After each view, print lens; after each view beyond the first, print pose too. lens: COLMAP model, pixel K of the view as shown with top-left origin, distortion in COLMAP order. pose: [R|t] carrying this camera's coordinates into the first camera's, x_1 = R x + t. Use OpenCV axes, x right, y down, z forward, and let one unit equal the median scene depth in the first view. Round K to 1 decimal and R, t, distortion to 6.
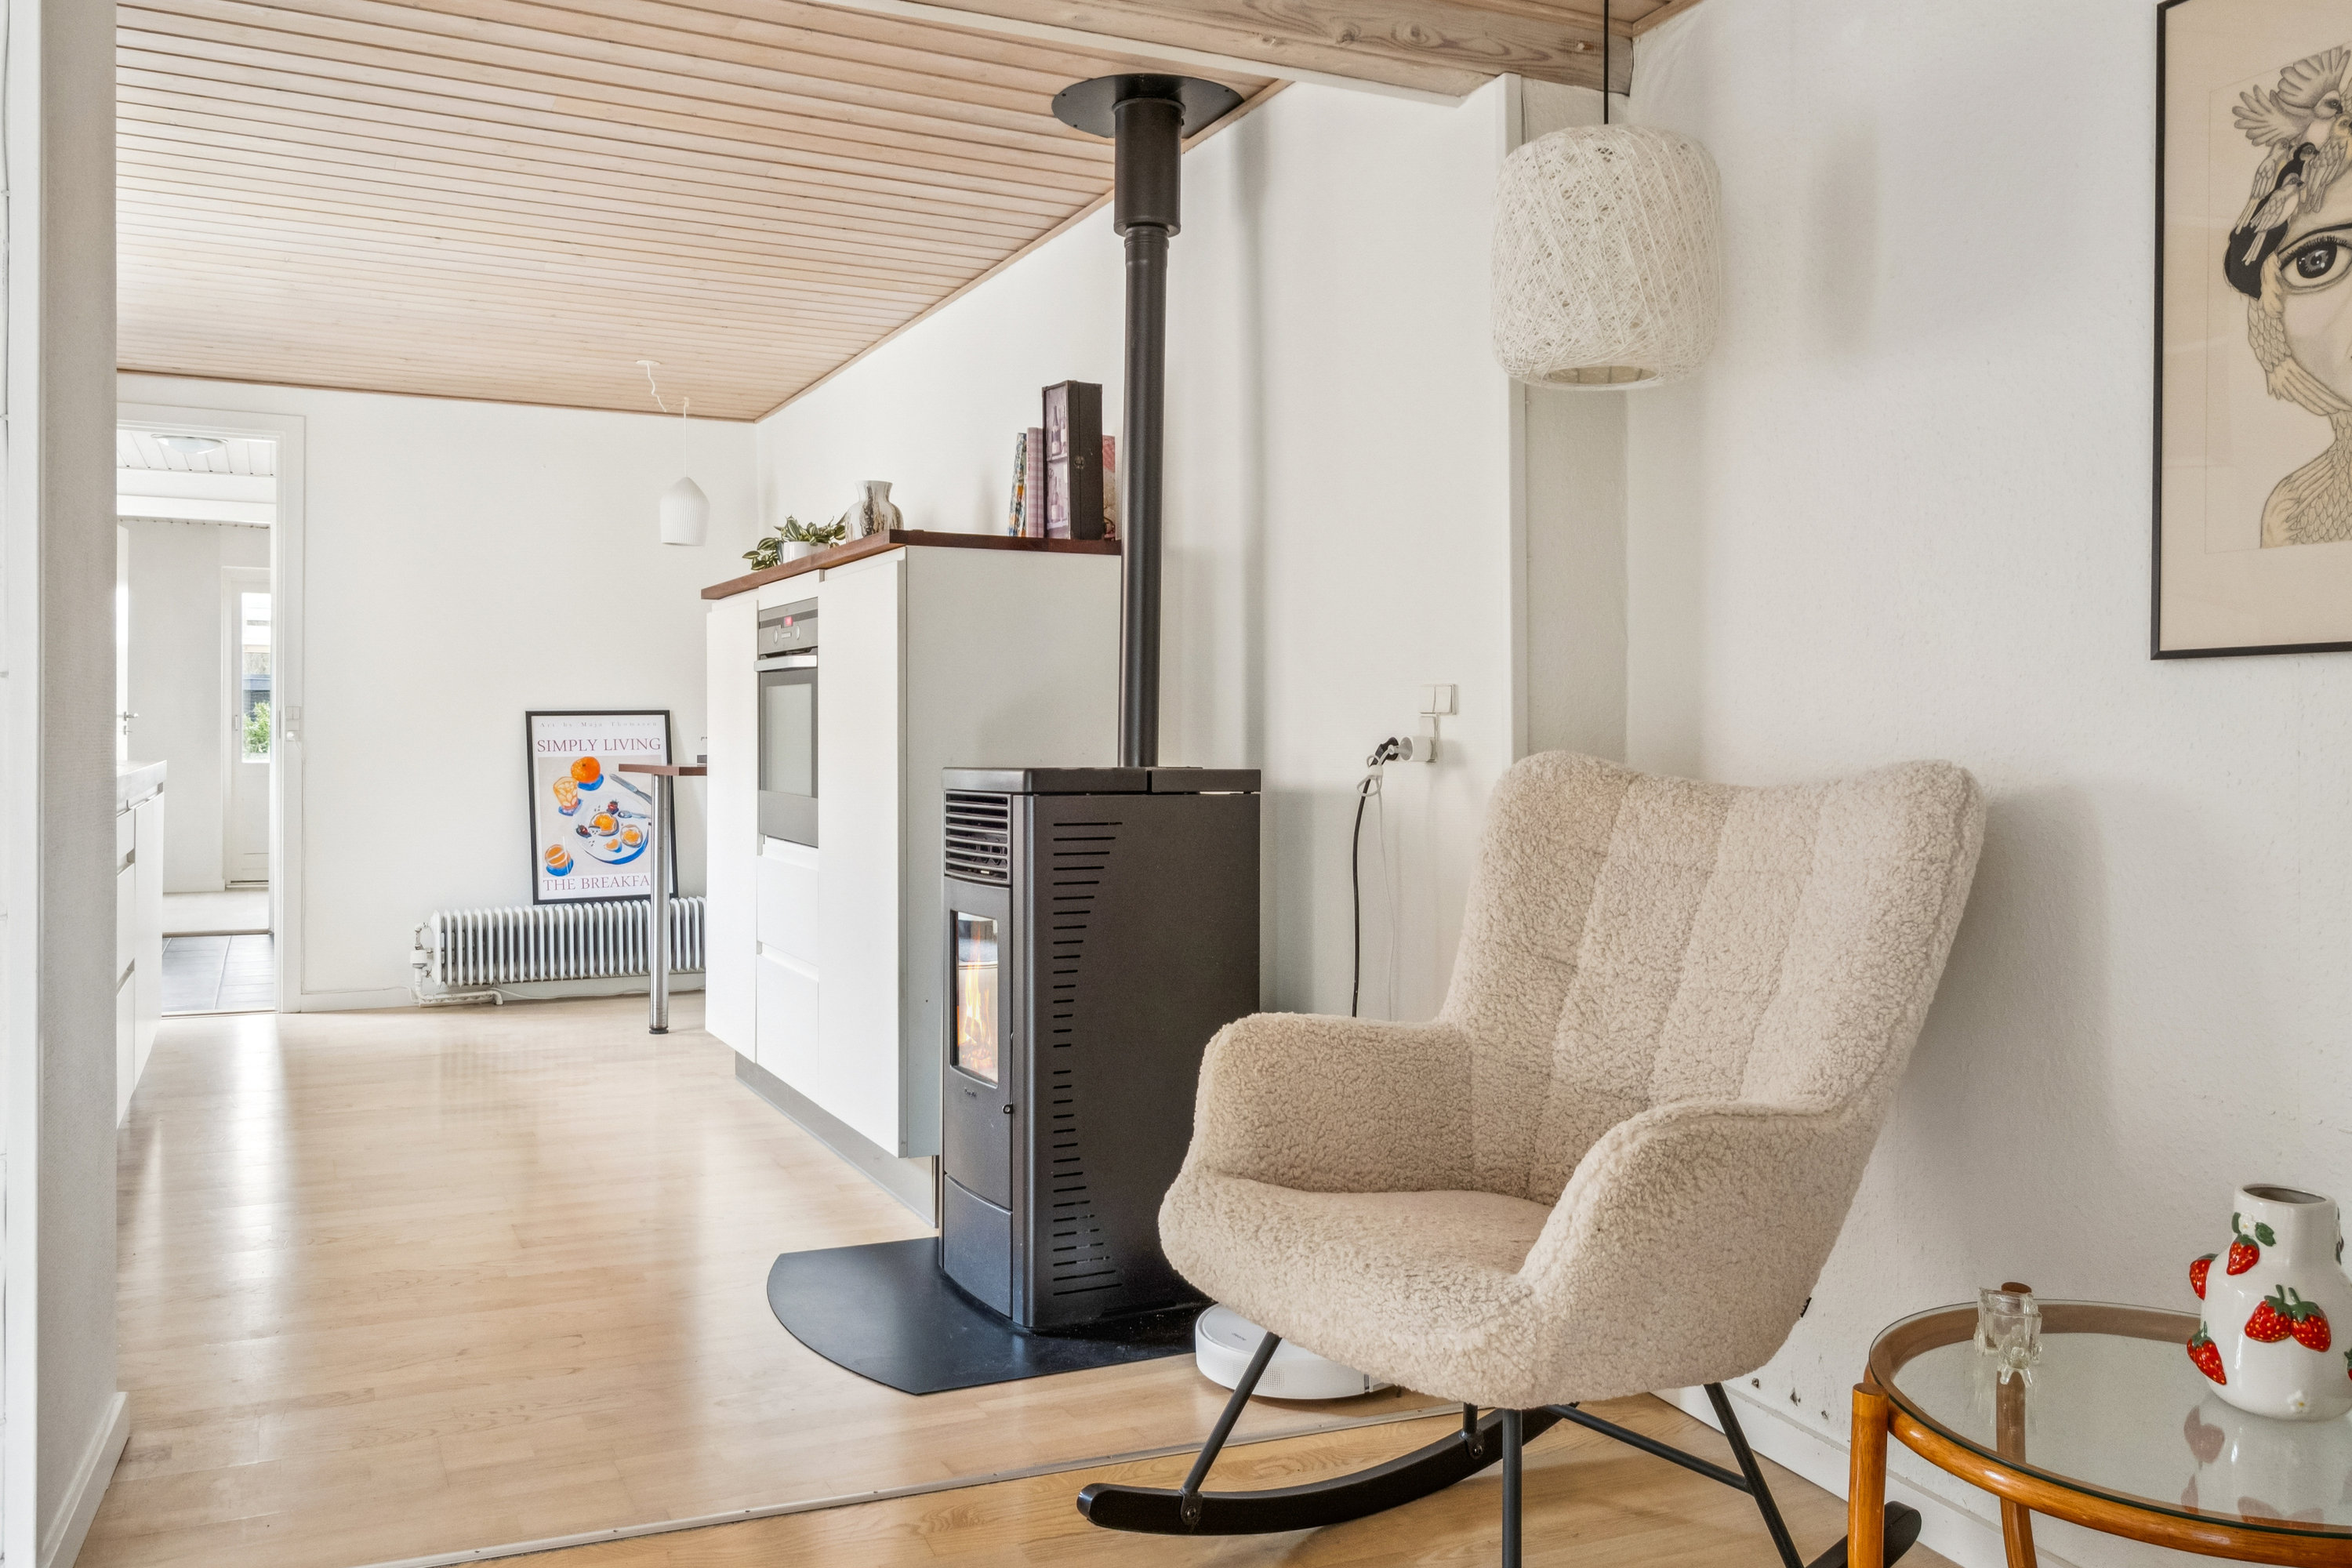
lens RADIAL K [[1811.2, 0, 1176.0], [0, 1811.2, 784.0], [0, 0, 1]] dist [-0.001222, -0.001020]
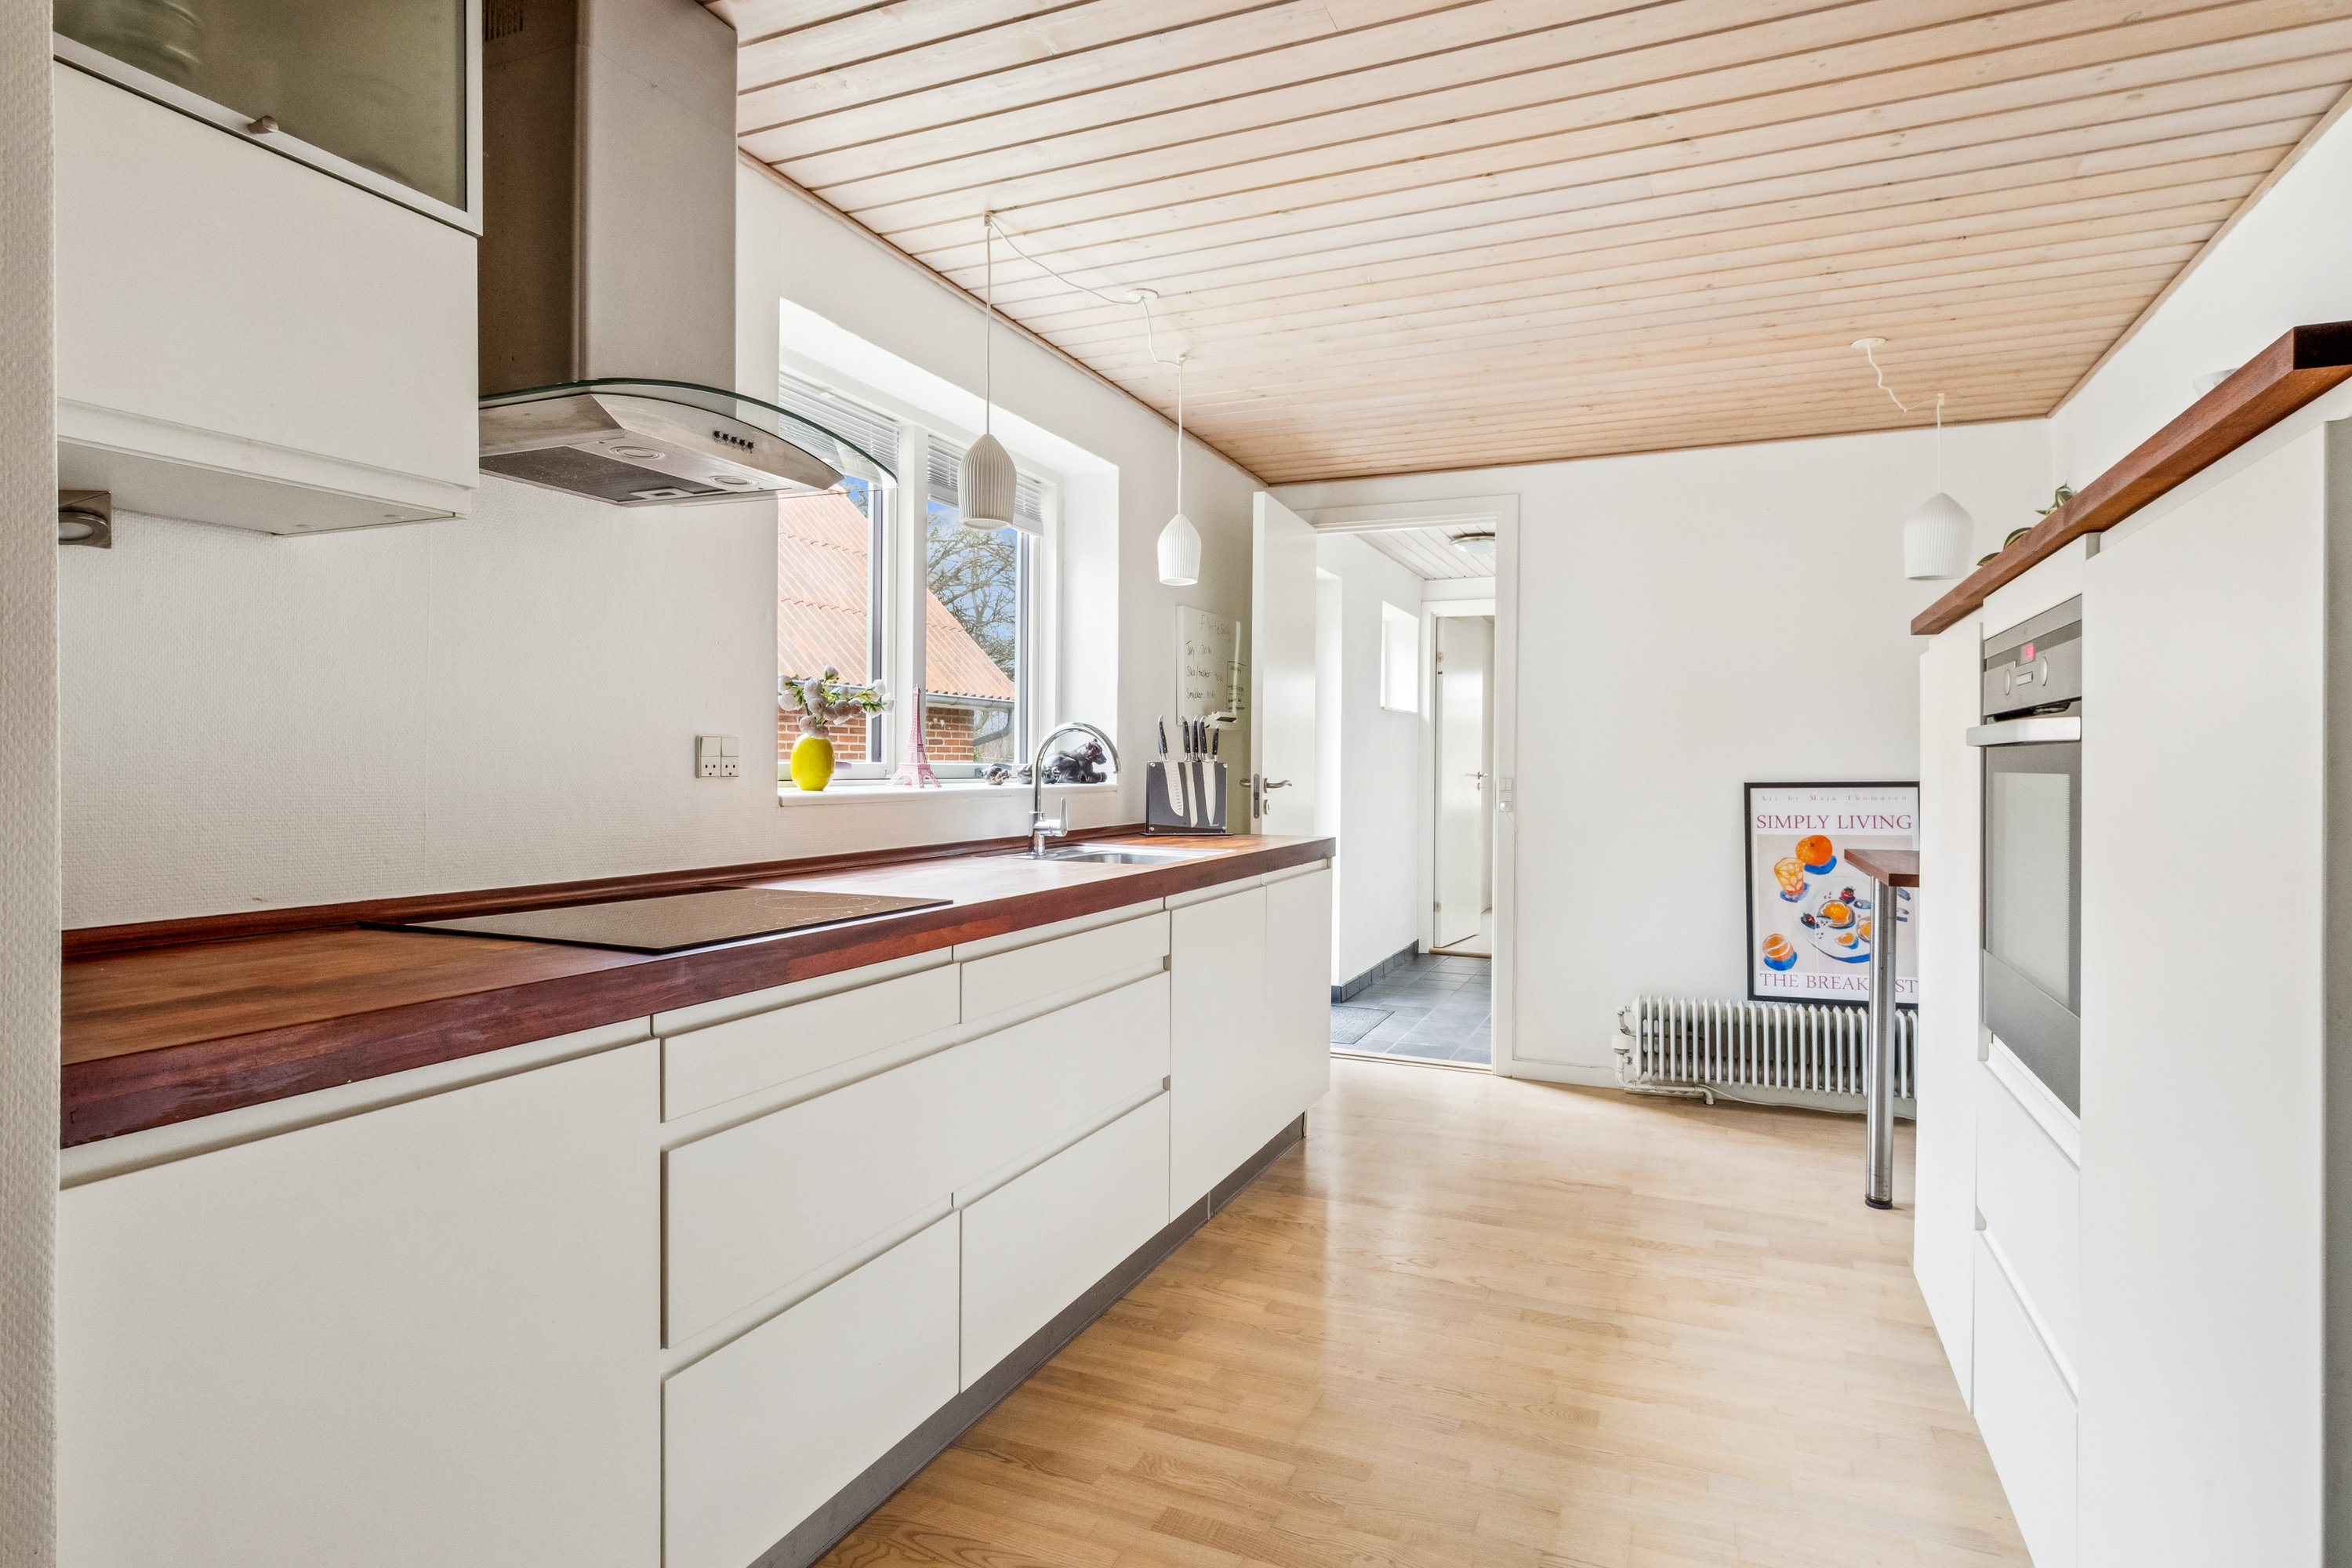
lens RADIAL K [[1267.6, 0, 1167.3], [0, 1267.6, 762.6], [0, 0, 1]] dist [0.003987, -0.000124]
pose [[0.645168, -0.001210, -0.764040, -0.097222], [-0.026667, 0.999354, -0.024101, -0.043769], [0.763575, 0.035924, 0.644719, 0.594995]]
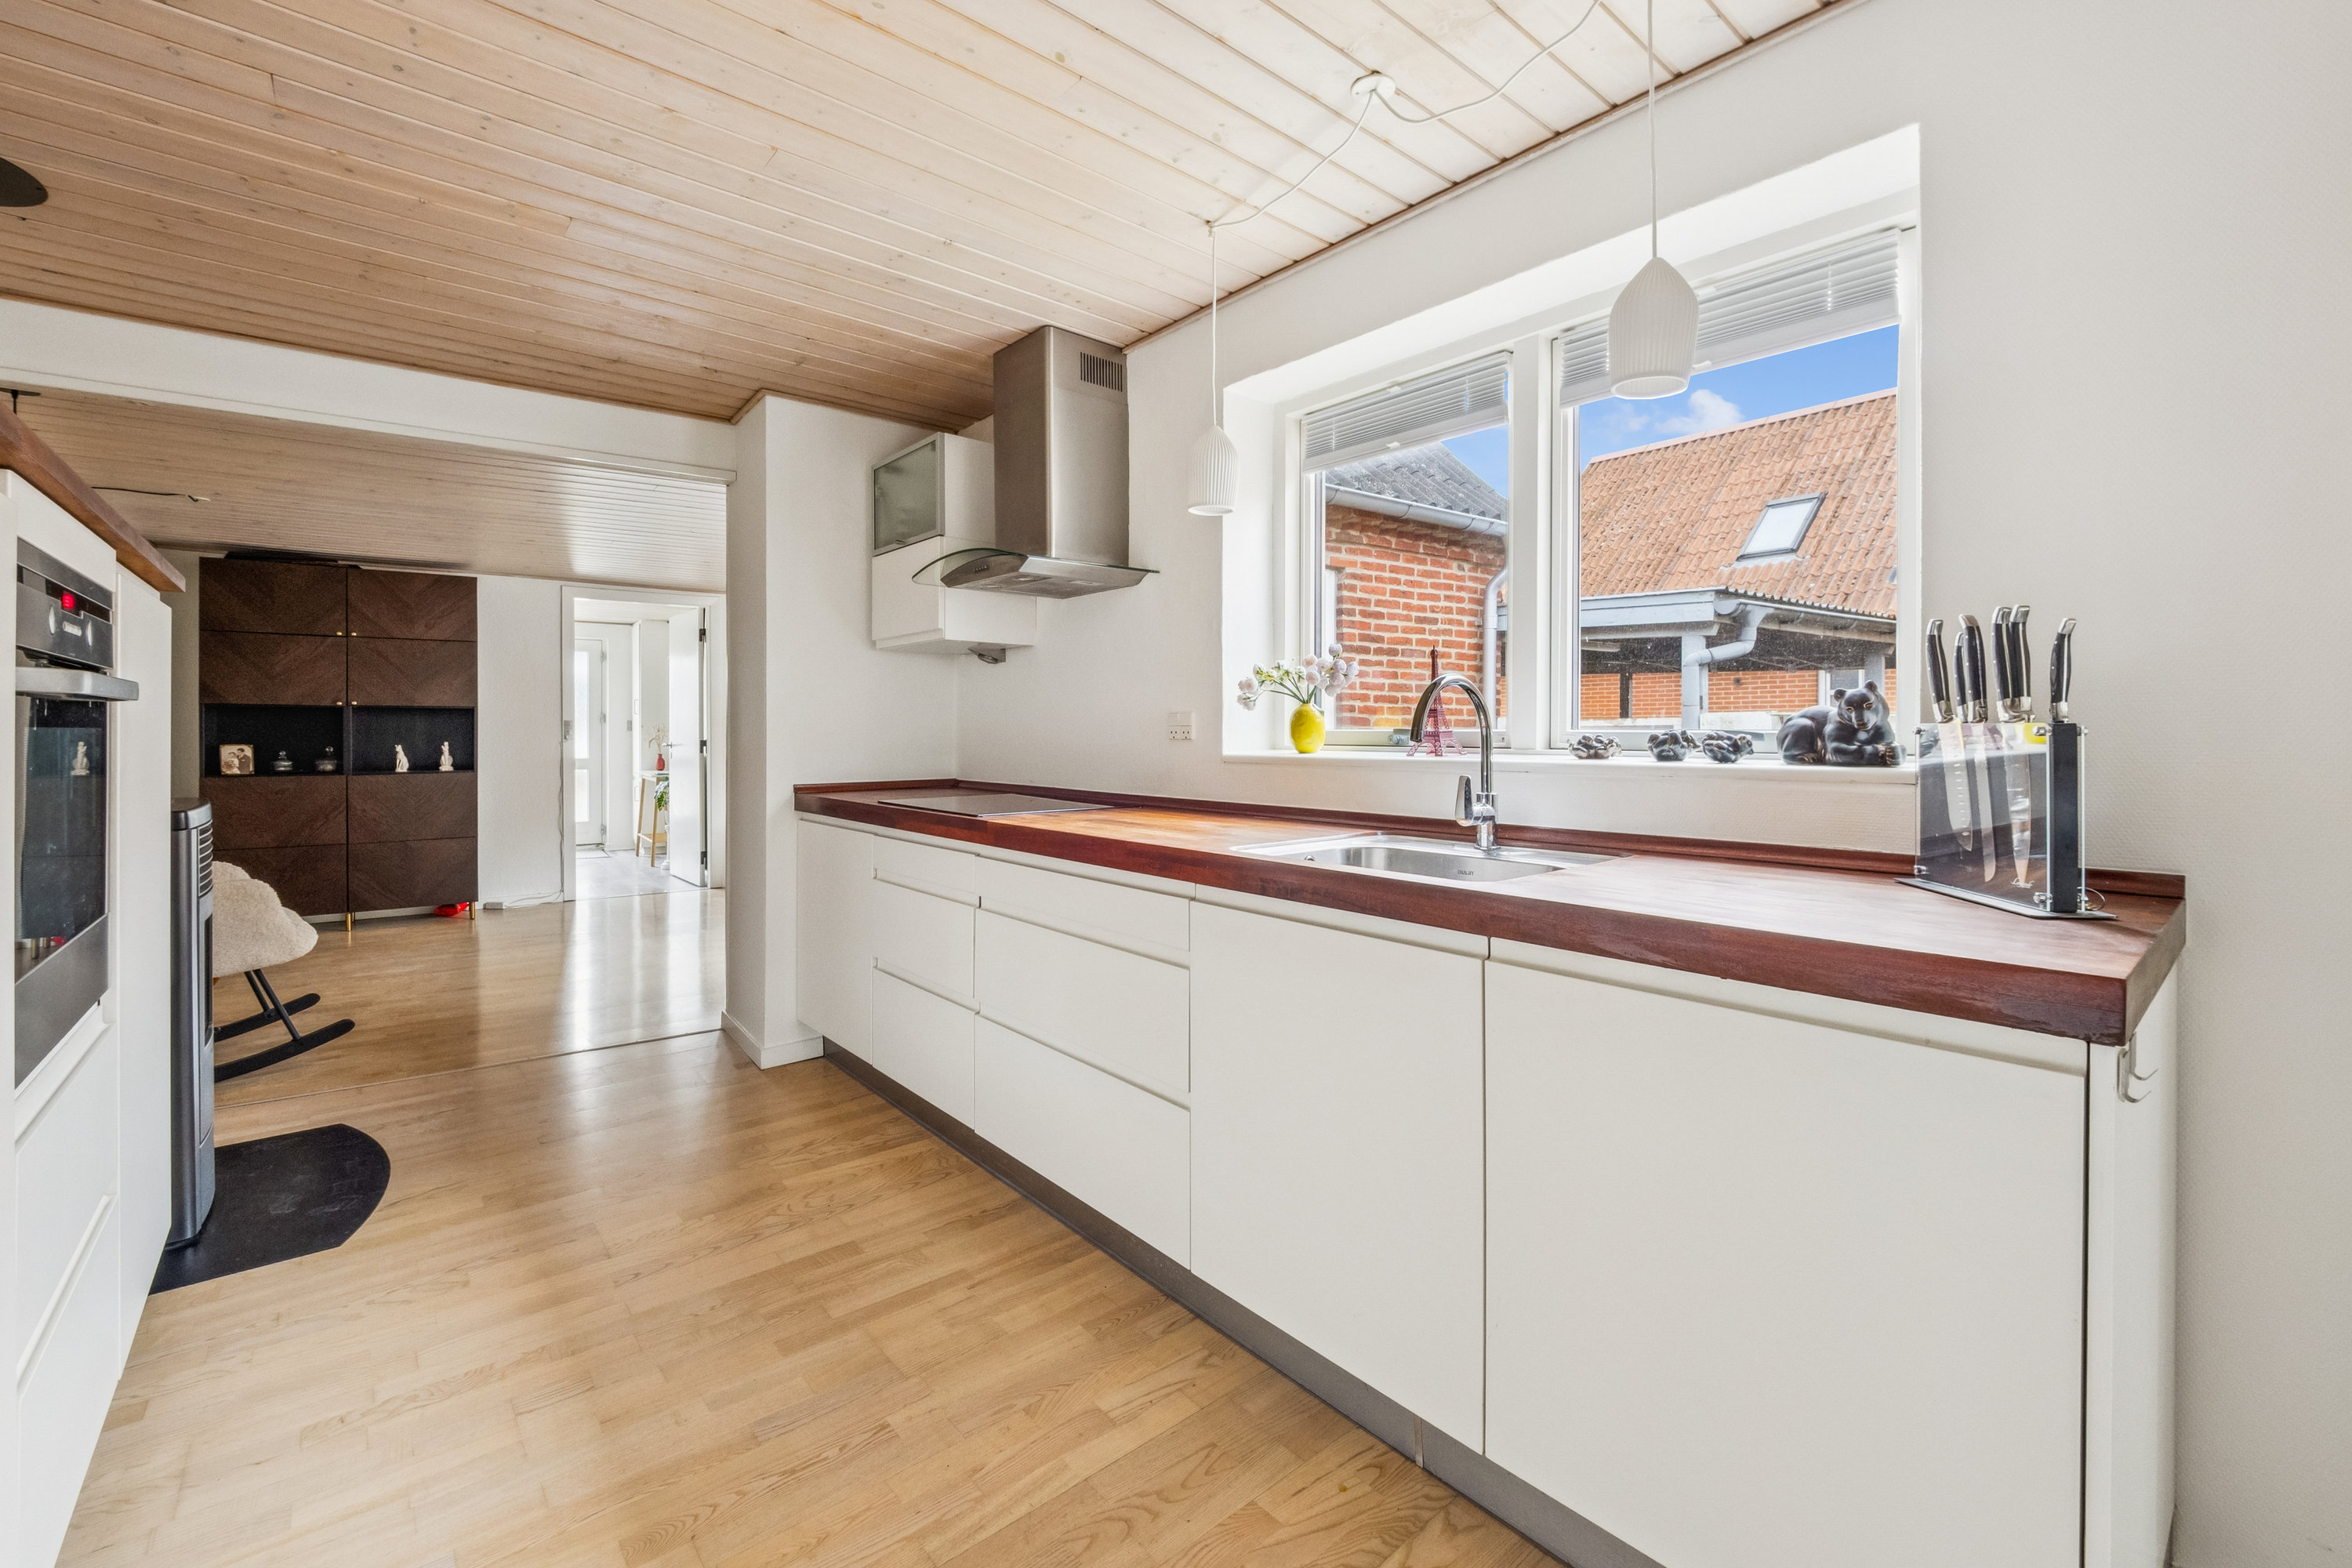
lens RADIAL K [[981.8, 0, 1163.7], [0, 981.8, 733.0], [0, 0, 1]] dist [-0.012515, -0.000068]
pose [[-0.970512, -0.006545, -0.240962, -0.468810], [-0.014562, 0.999397, 0.031507, -0.068248], [0.240611, 0.034086, -0.970023, 1.400498]]
